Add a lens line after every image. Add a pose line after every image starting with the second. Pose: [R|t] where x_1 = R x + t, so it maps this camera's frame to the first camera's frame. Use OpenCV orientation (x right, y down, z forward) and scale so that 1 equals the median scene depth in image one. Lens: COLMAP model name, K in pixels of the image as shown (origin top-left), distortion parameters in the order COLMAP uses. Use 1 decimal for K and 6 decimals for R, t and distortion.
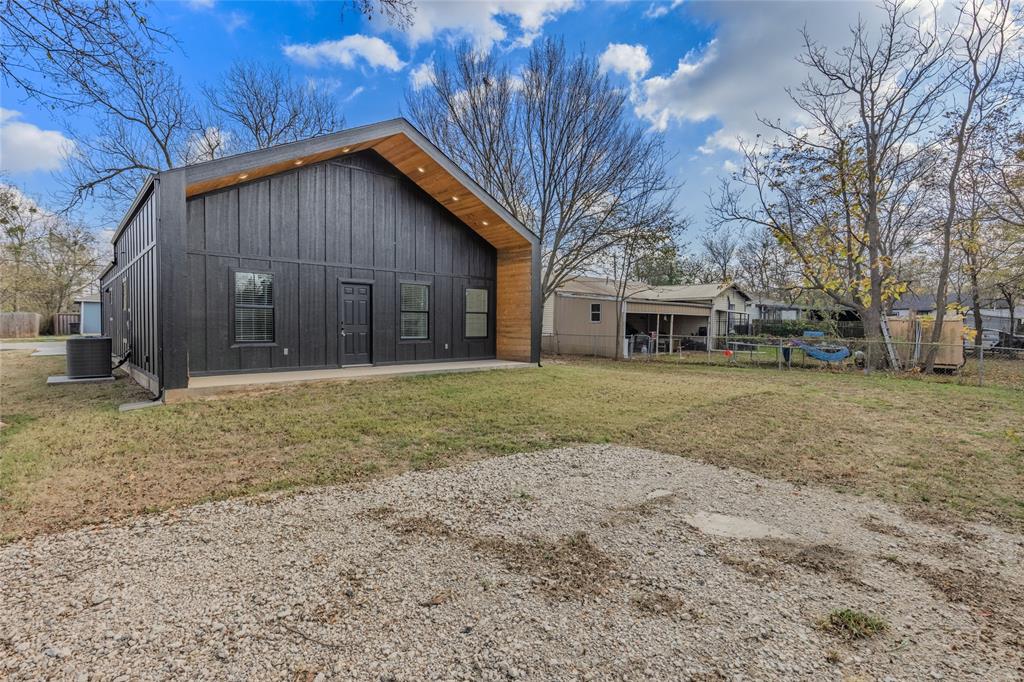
lens RADIAL K [[554.9, 0, 512.0], [0, 554.9, 341.0], [0, 0, 1]] dist [-0.002402, -0.000678]
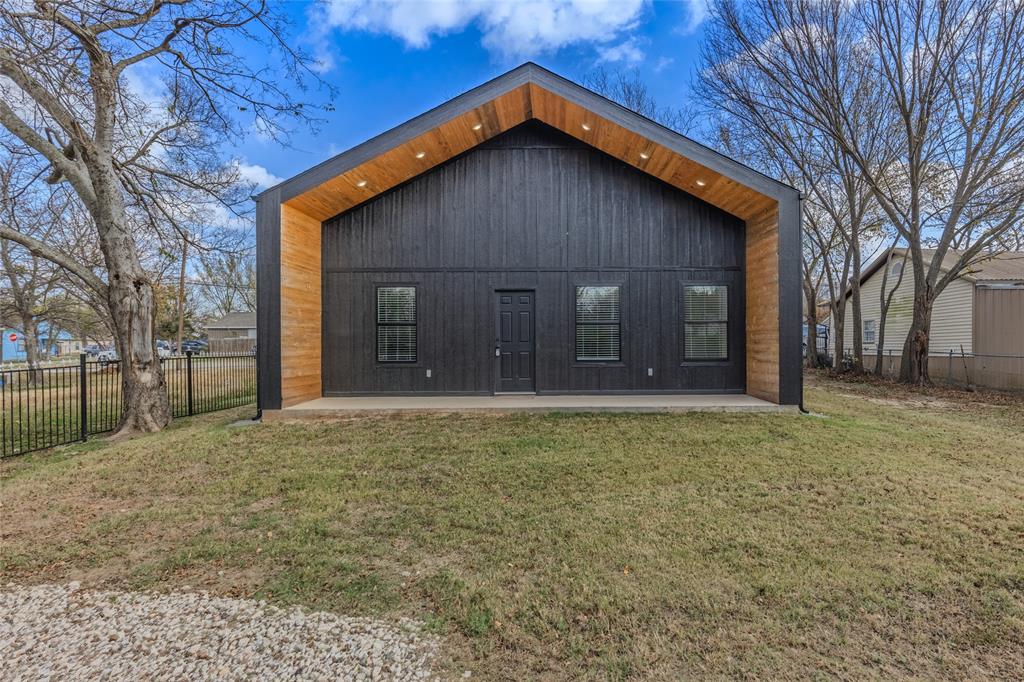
lens RADIAL K [[554.9, 0, 512.0], [0, 554.9, 341.0], [0, 0, 1]] dist [-0.002402, -0.000678]
pose [[0.700524, -0.010659, -0.713550, 0.255791], [-0.010297, 0.999633, -0.025042, -0.009804], [0.713555, 0.024890, 0.700157, 0.393483]]
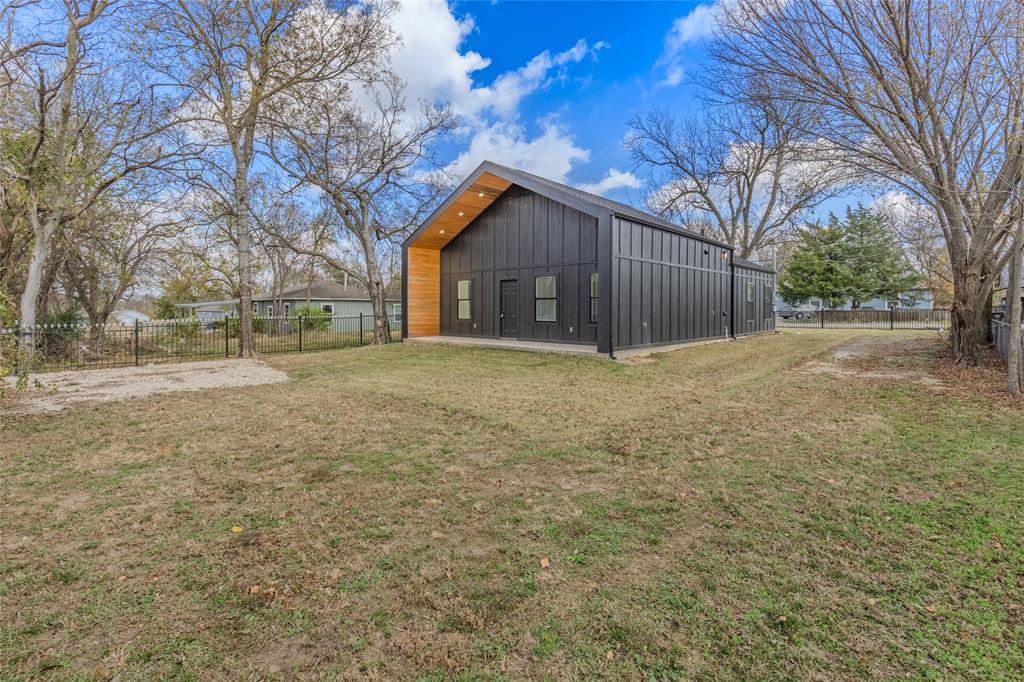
lens RADIAL K [[473.3, 0, 506.0], [0, 473.3, 333.3], [0, 0, 1]] dist [0.005264, -0.000065]
pose [[-0.006777, 0.046837, -0.998880, 0.810902], [-0.030076, 0.998441, 0.047021, -0.022508], [0.999525, 0.030361, -0.005357, 0.881208]]
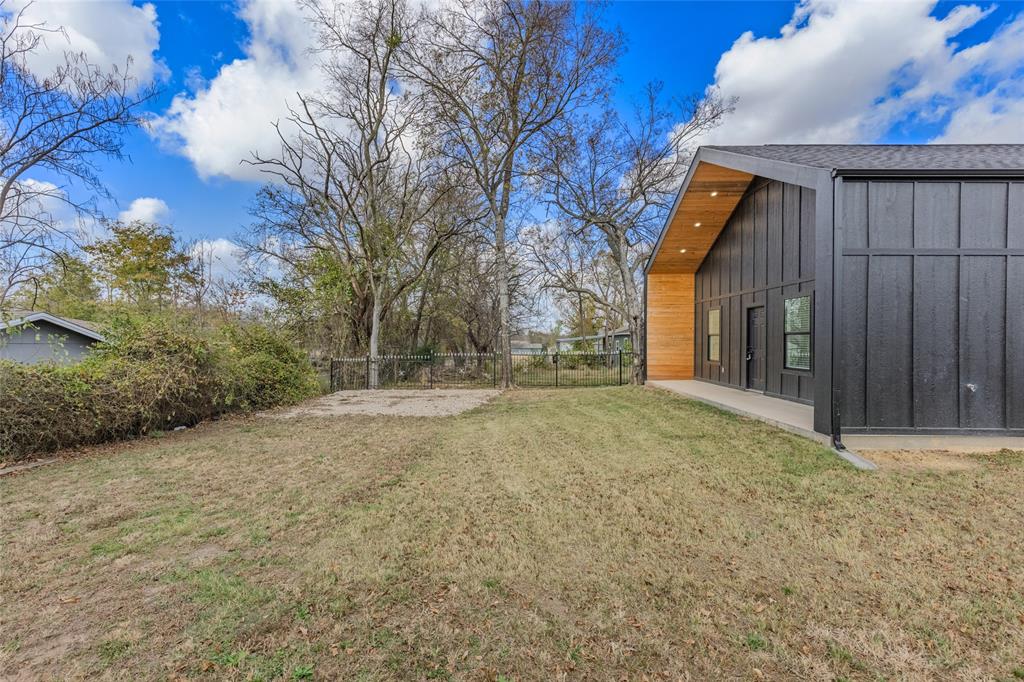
lens RADIAL K [[461.9, 0, 509.0], [0, 461.9, 343.0], [0, 0, 1]] dist [0.001954, 0.000095]
pose [[-0.742082, -0.005404, -0.670287, 0.515336], [-0.026488, 0.999423, 0.021266, -0.040107], [0.669786, 0.033536, -0.741797, 1.151505]]
